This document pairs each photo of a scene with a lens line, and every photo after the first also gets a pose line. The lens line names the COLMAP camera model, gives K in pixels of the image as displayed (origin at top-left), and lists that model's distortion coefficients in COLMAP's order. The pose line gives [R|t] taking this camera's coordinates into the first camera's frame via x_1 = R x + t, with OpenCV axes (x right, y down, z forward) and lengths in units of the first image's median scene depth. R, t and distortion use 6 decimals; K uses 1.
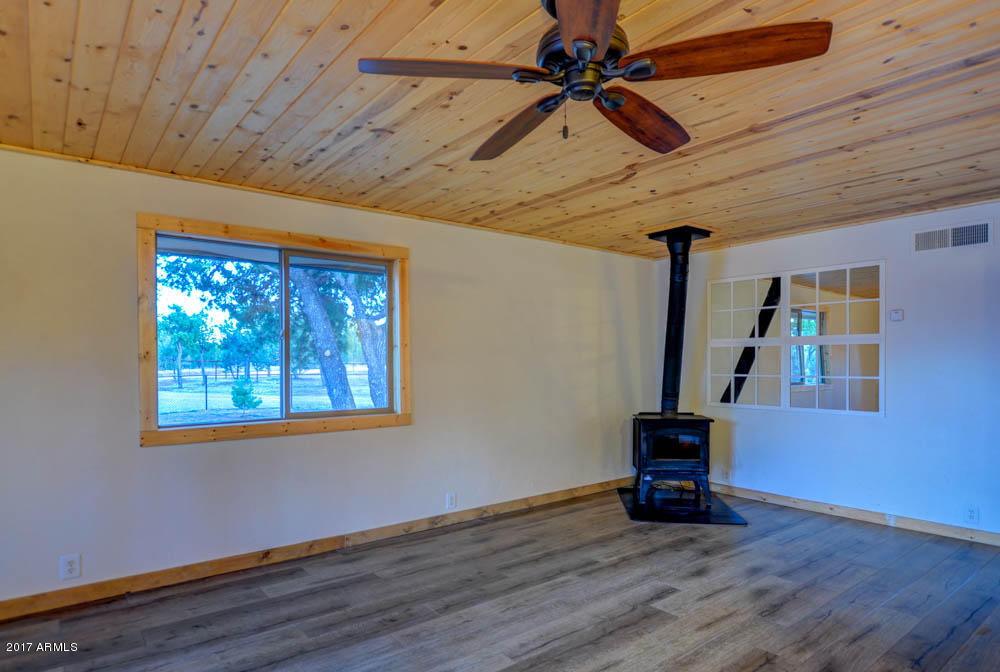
lens RADIAL K [[569.3, 0, 503.1], [0, 569.3, 364.5], [0, 0, 1]] dist [-0.018800, 0.002127]
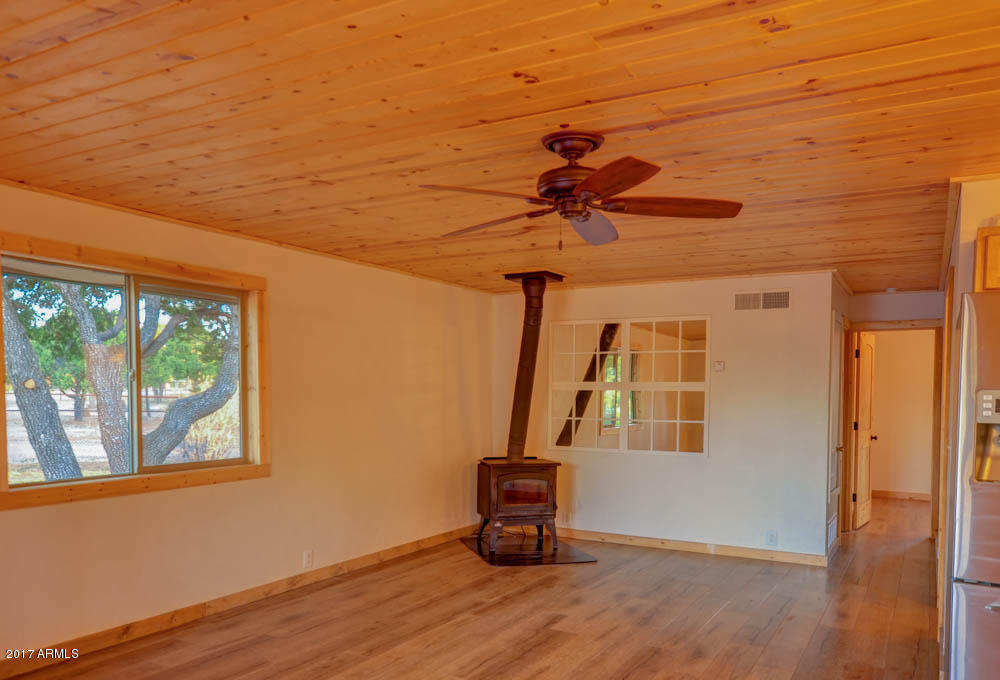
lens RADIAL K [[752.5, 0, 493.0], [0, 752.5, 422.2], [0, 0, 1]] dist [-0.000480, 0.002084]
pose [[0.930828, -0.003889, 0.365437, -0.273119], [-0.009606, 0.999338, 0.035103, -0.025222], [-0.365332, -0.036185, 0.930174, -0.234141]]
